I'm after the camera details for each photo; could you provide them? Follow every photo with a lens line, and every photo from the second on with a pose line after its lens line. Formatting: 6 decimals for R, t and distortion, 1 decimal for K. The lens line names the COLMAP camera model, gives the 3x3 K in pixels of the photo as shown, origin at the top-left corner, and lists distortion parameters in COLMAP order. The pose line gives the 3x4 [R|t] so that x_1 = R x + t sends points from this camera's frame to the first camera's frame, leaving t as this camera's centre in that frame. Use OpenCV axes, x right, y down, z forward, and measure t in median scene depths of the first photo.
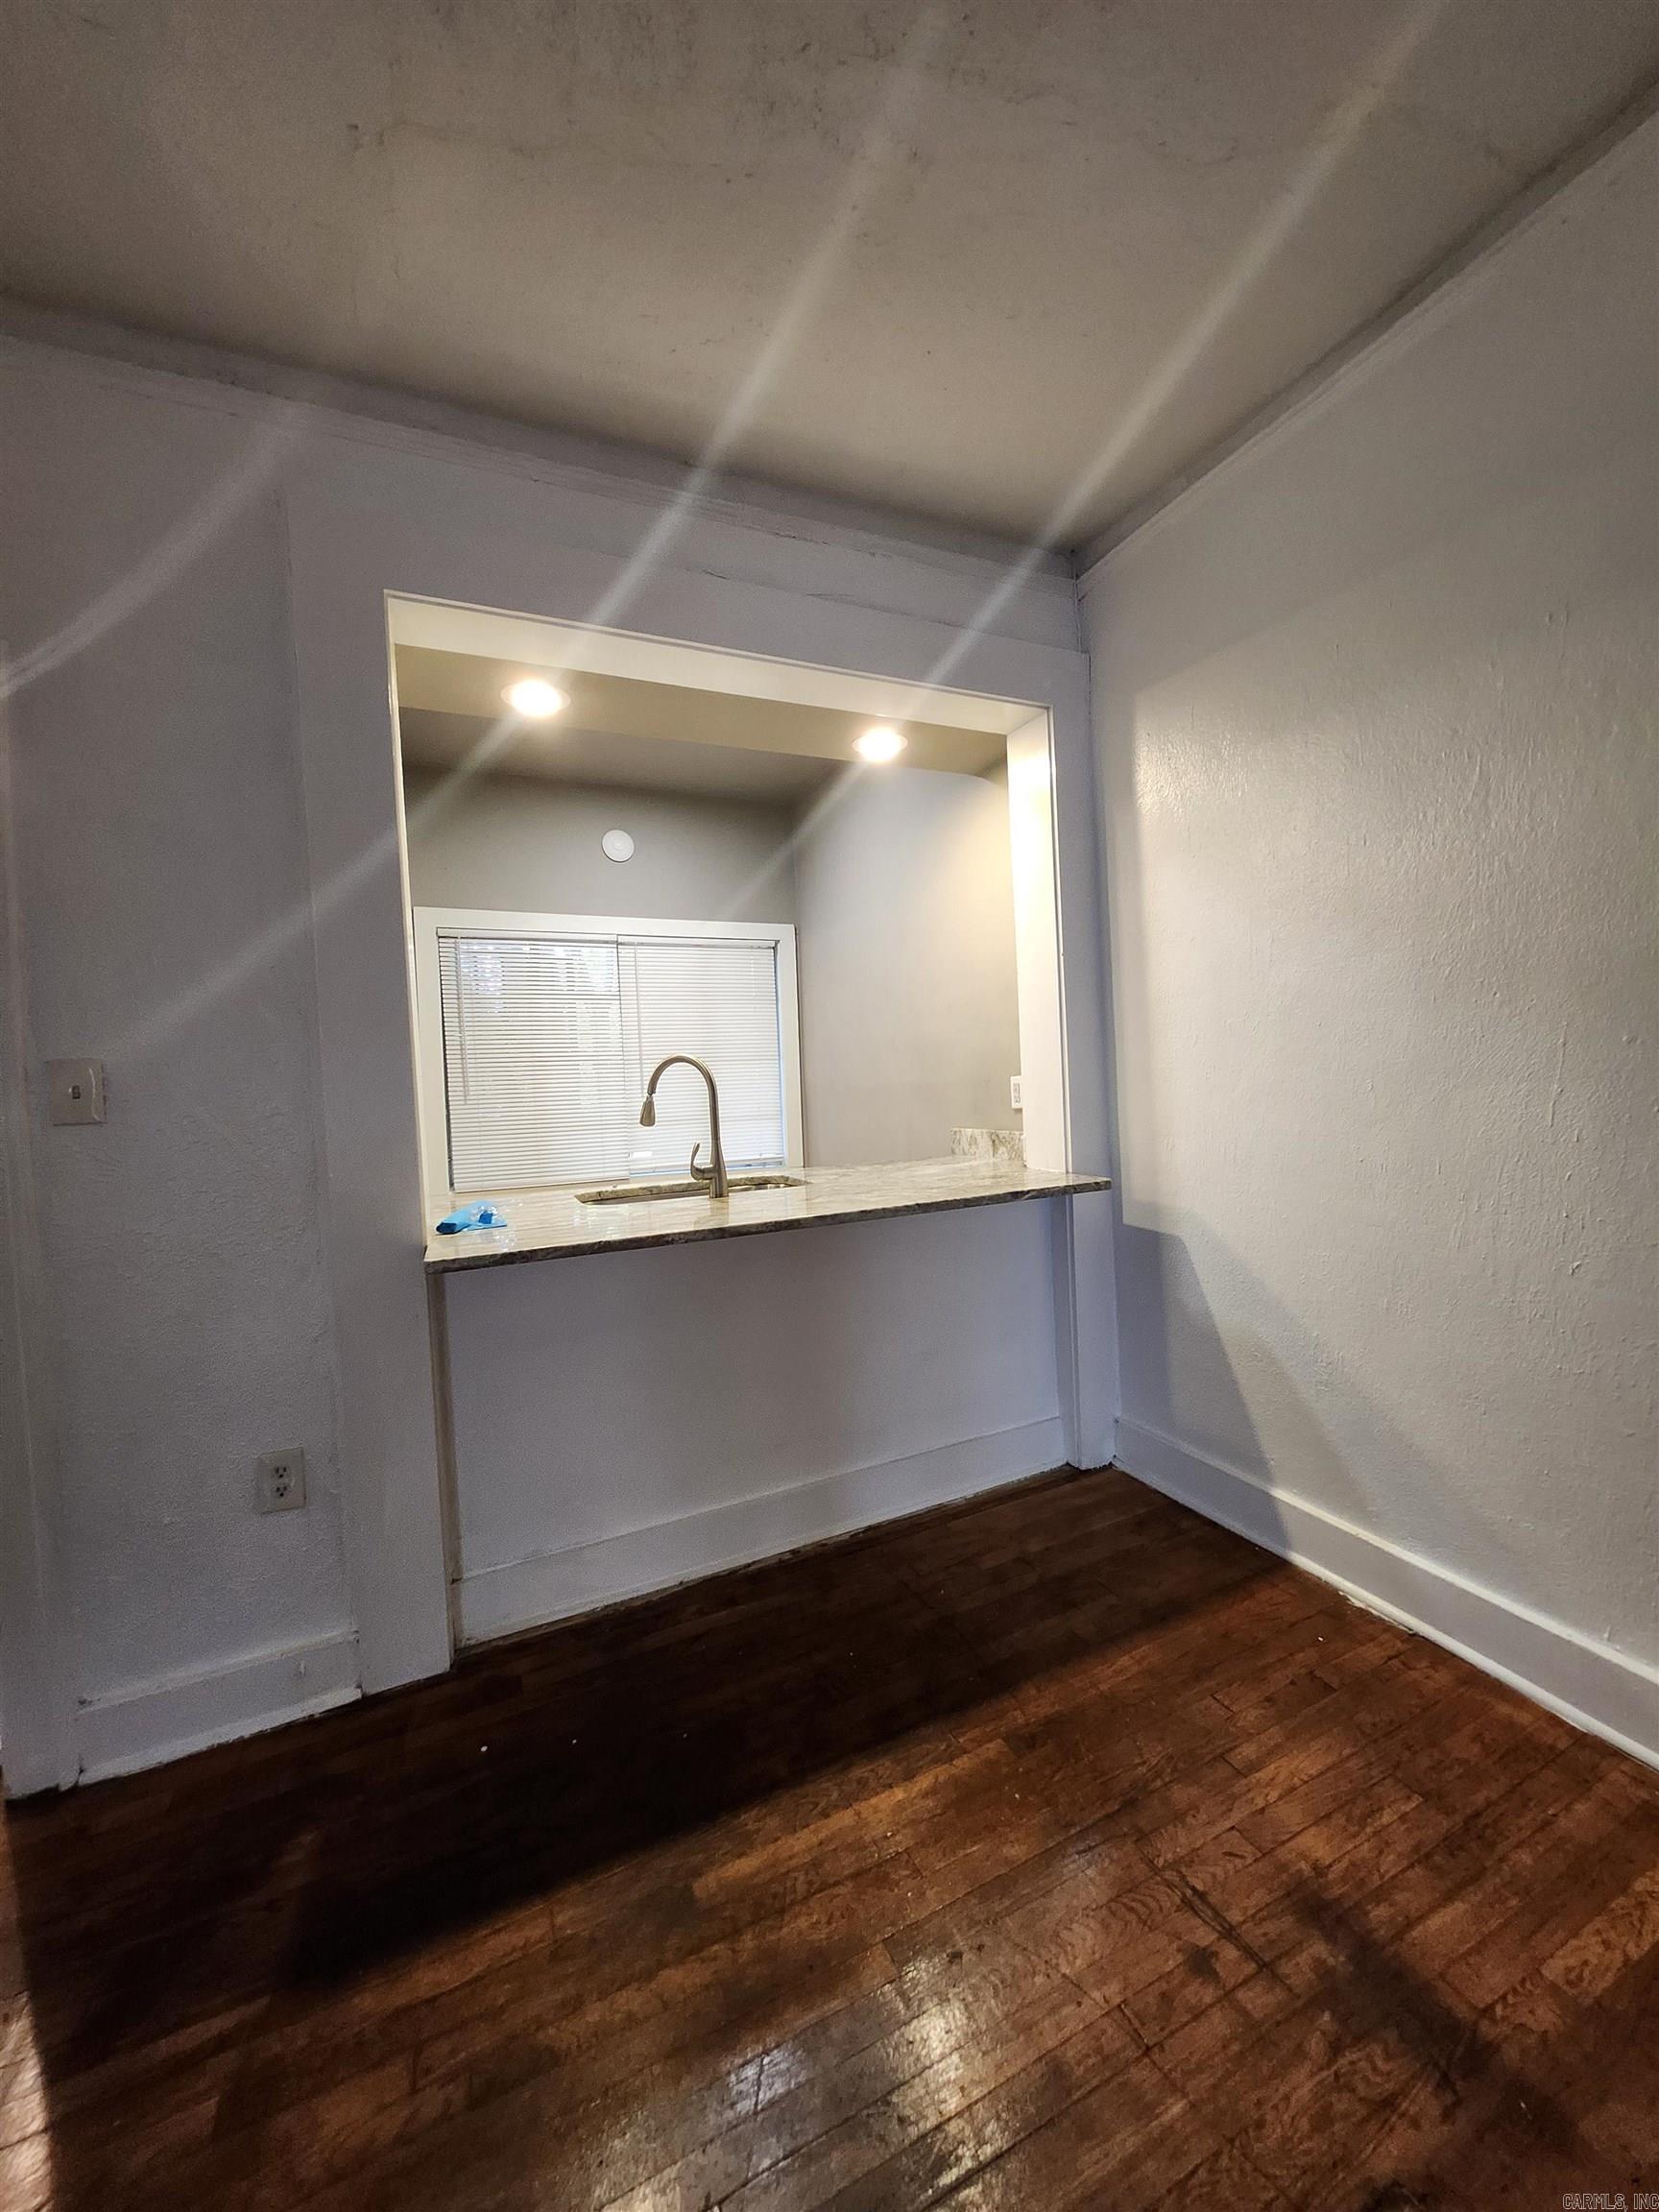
lens RADIAL K [[874.7, 0, 847.4], [0, 874.7, 1107.4], [0, 0, 1]] dist [0.033648, 0.000026]
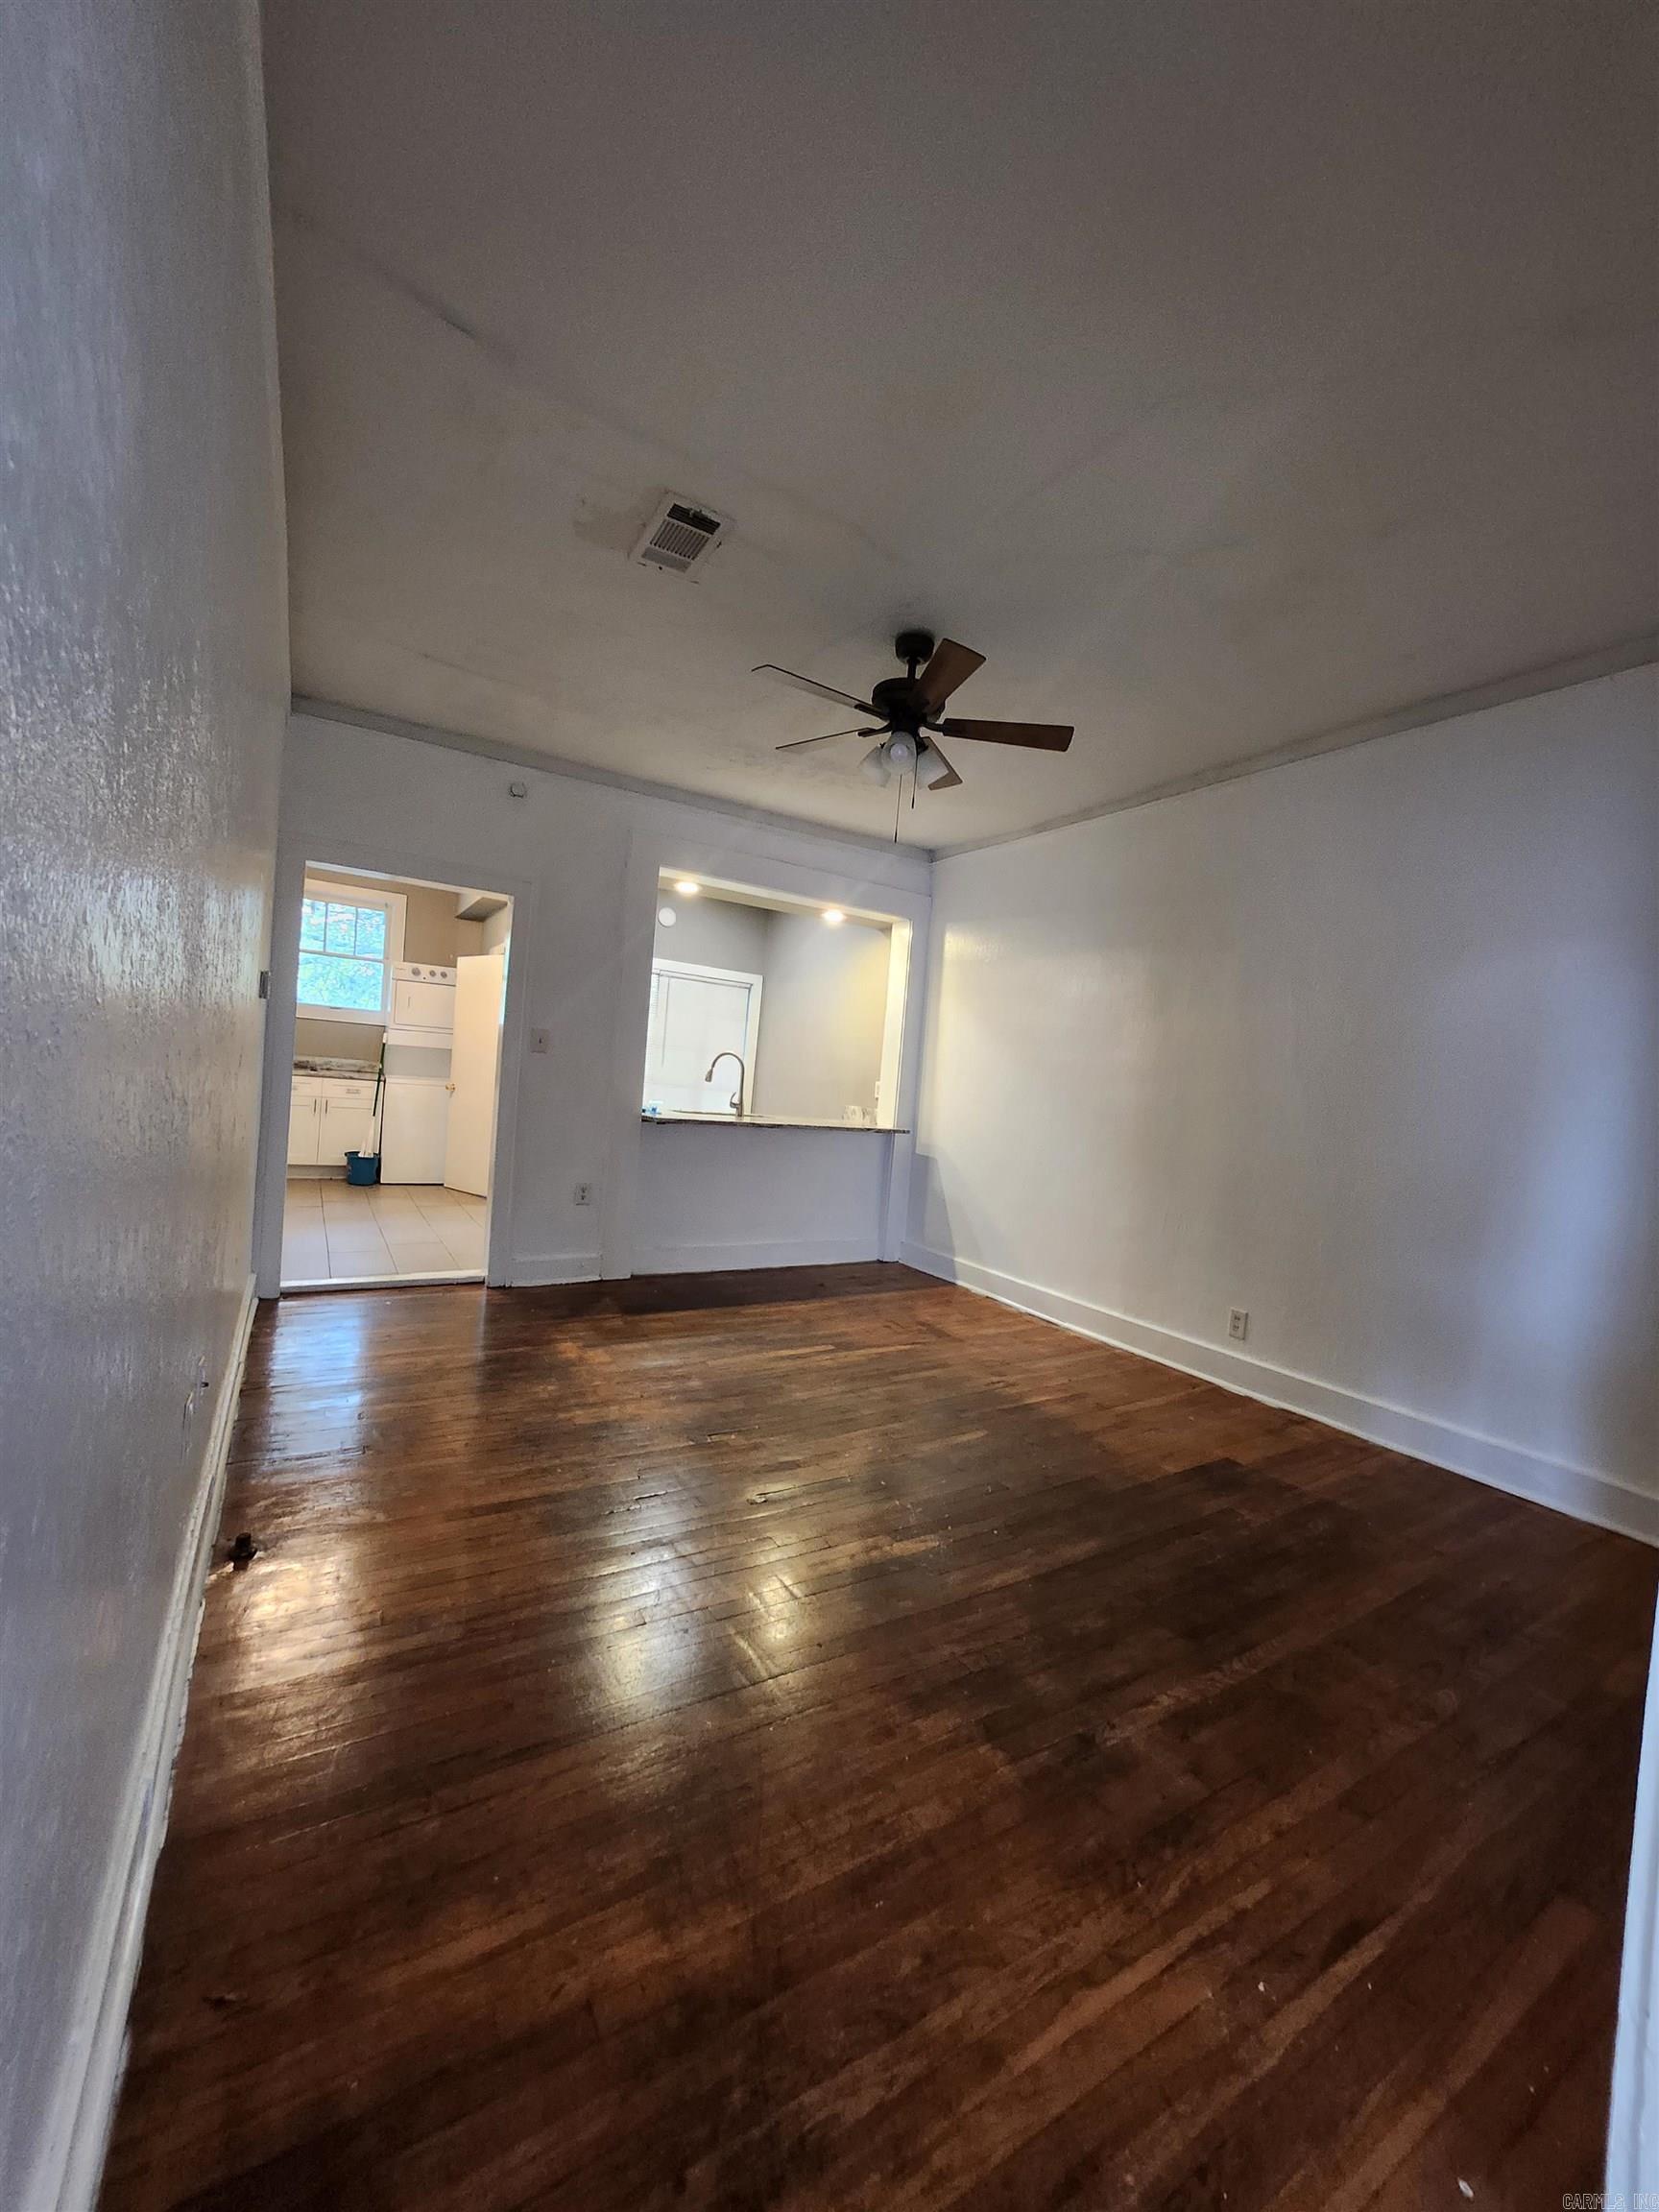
lens RADIAL K [[874.7, 0, 847.4], [0, 874.7, 1107.4], [0, 0, 1]] dist [0.033648, 0.000026]
pose [[0.983588, 0.124225, 0.130852, -0.166381], [-0.123667, 0.992246, -0.012411, 0.070080], [-0.131379, -0.003975, 0.991324, -1.223836]]
